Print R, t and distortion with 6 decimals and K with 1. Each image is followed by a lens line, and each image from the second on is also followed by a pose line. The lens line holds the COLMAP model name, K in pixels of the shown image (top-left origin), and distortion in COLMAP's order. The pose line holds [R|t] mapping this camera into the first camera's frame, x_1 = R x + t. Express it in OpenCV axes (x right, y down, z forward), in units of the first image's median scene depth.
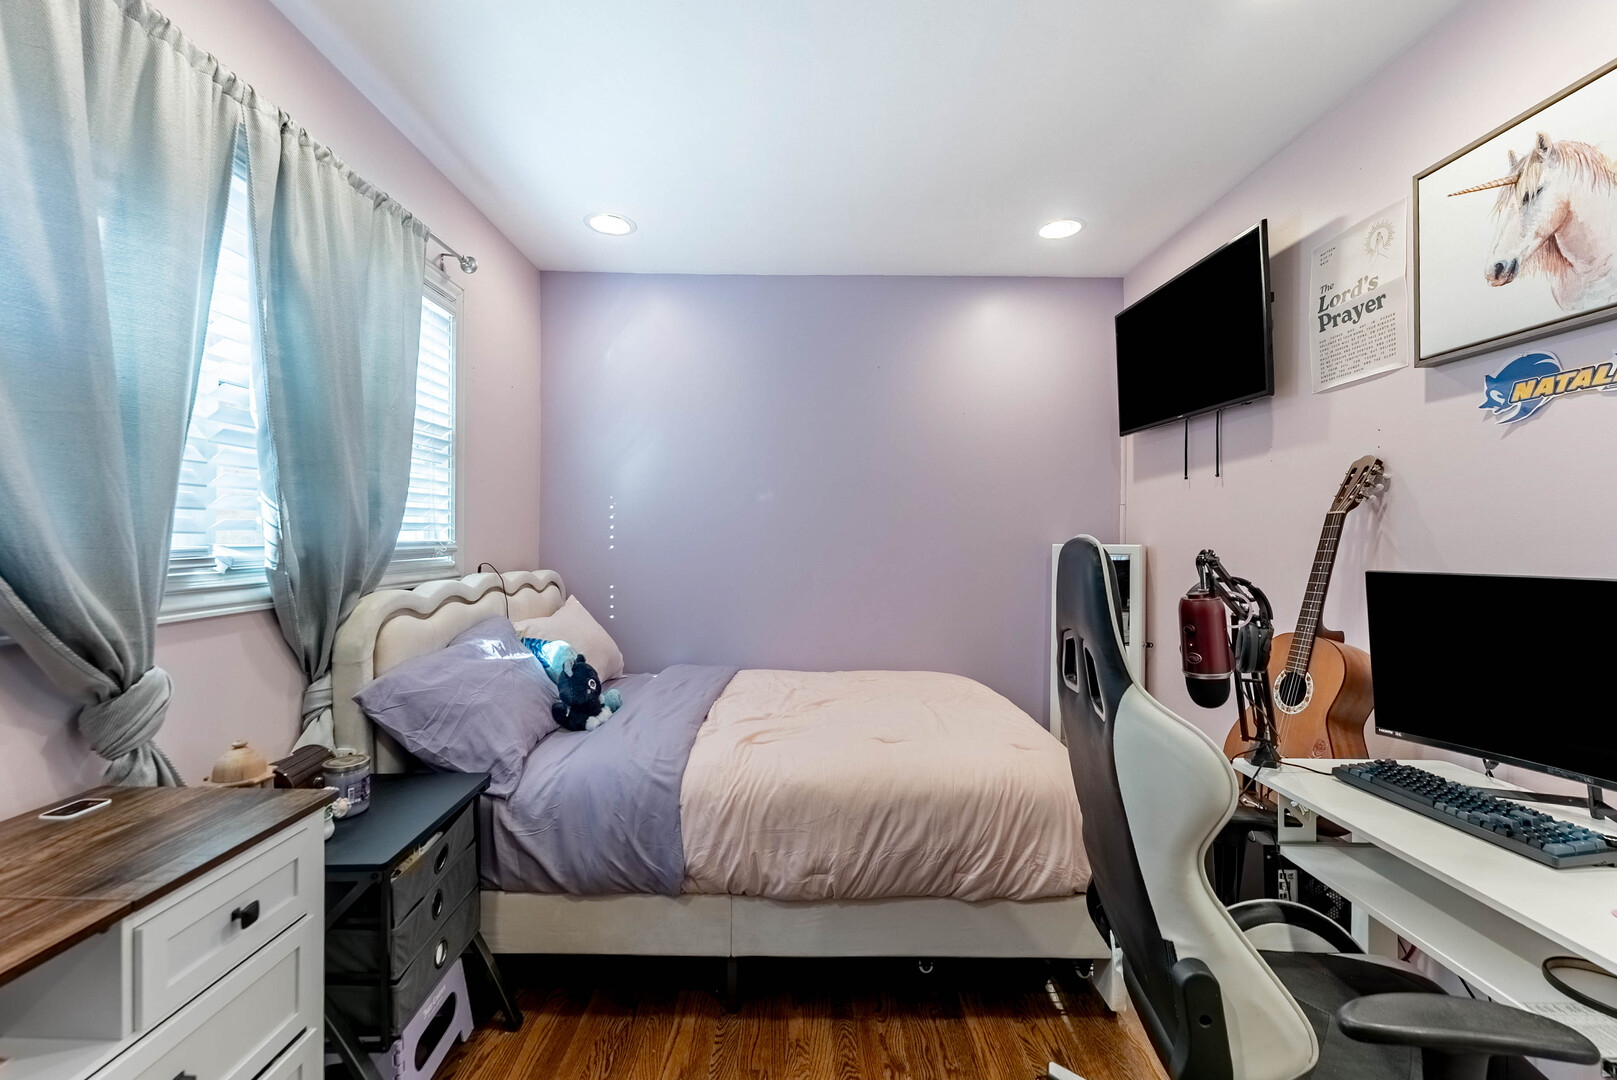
lens RADIAL K [[665.6, 0, 809.1], [0, 665.6, 543.7], [0, 0, 1]] dist [0.001152, -0.000387]
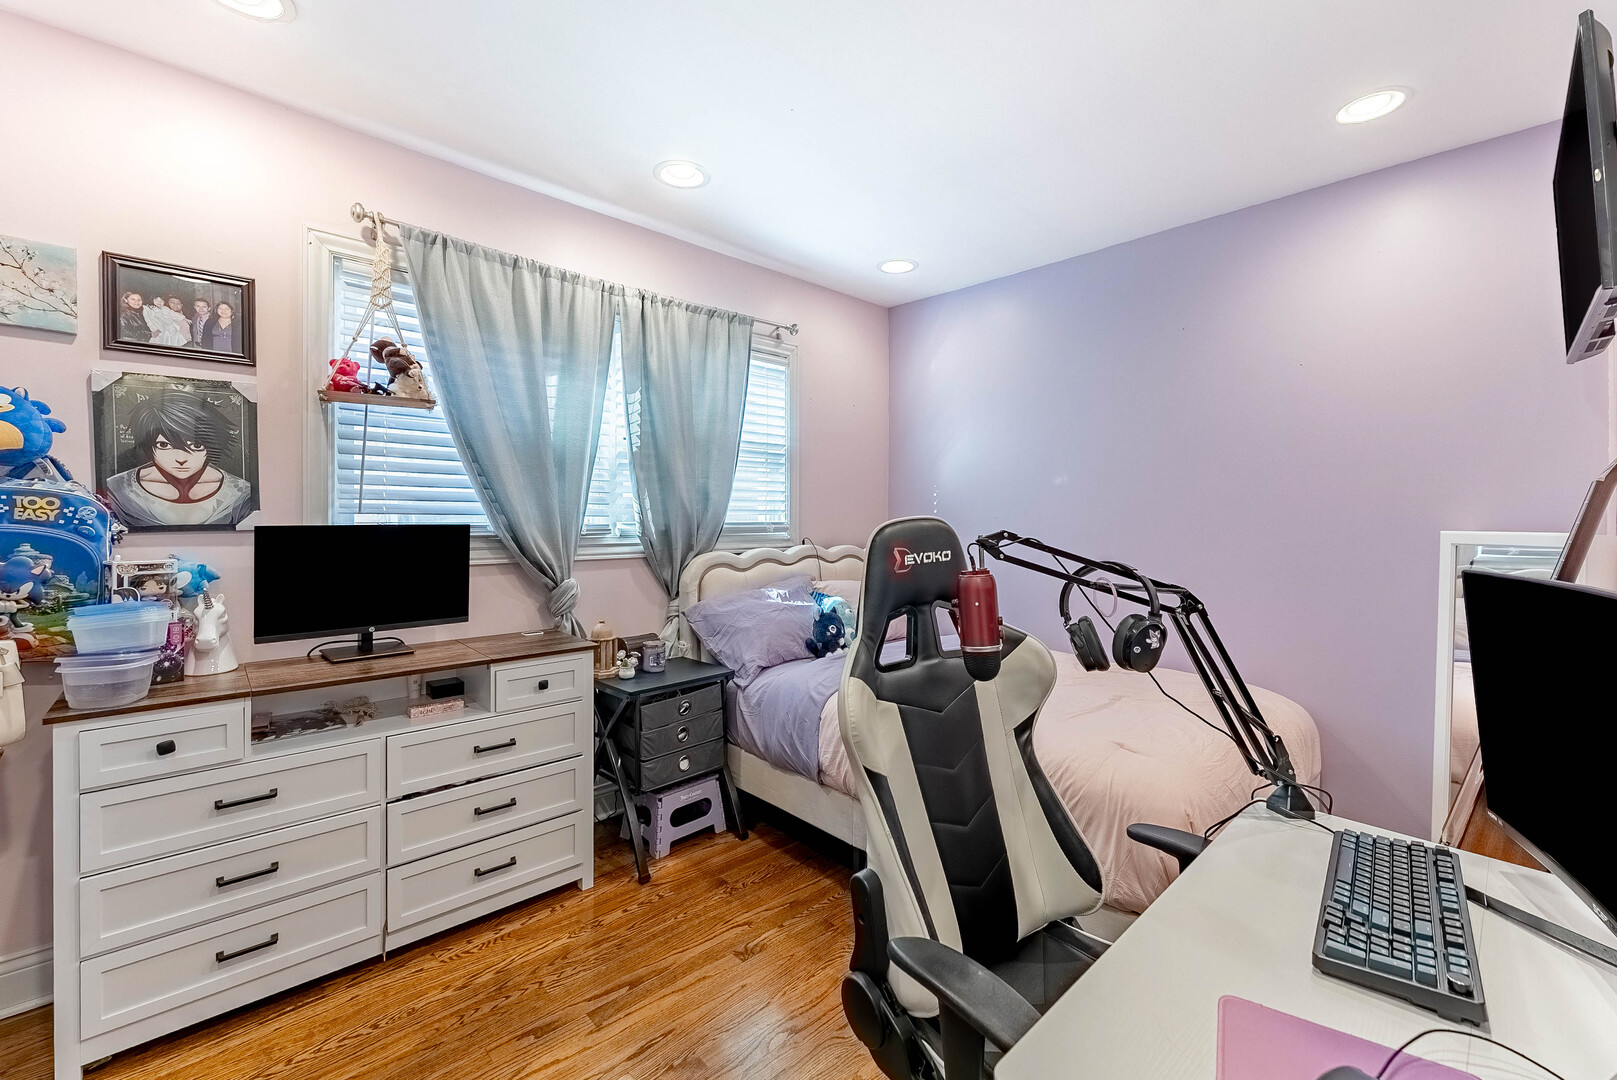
lens RADIAL K [[665.6, 0, 816.6], [0, 665.6, 527.4], [0, 0, 1]] dist [0.001152, -0.000387]
pose [[0.695083, 0.010987, -0.718845, 0.765339], [-0.010925, 0.999929, 0.004719, 0.000430], [0.718846, 0.004573, 0.695154, 0.052144]]
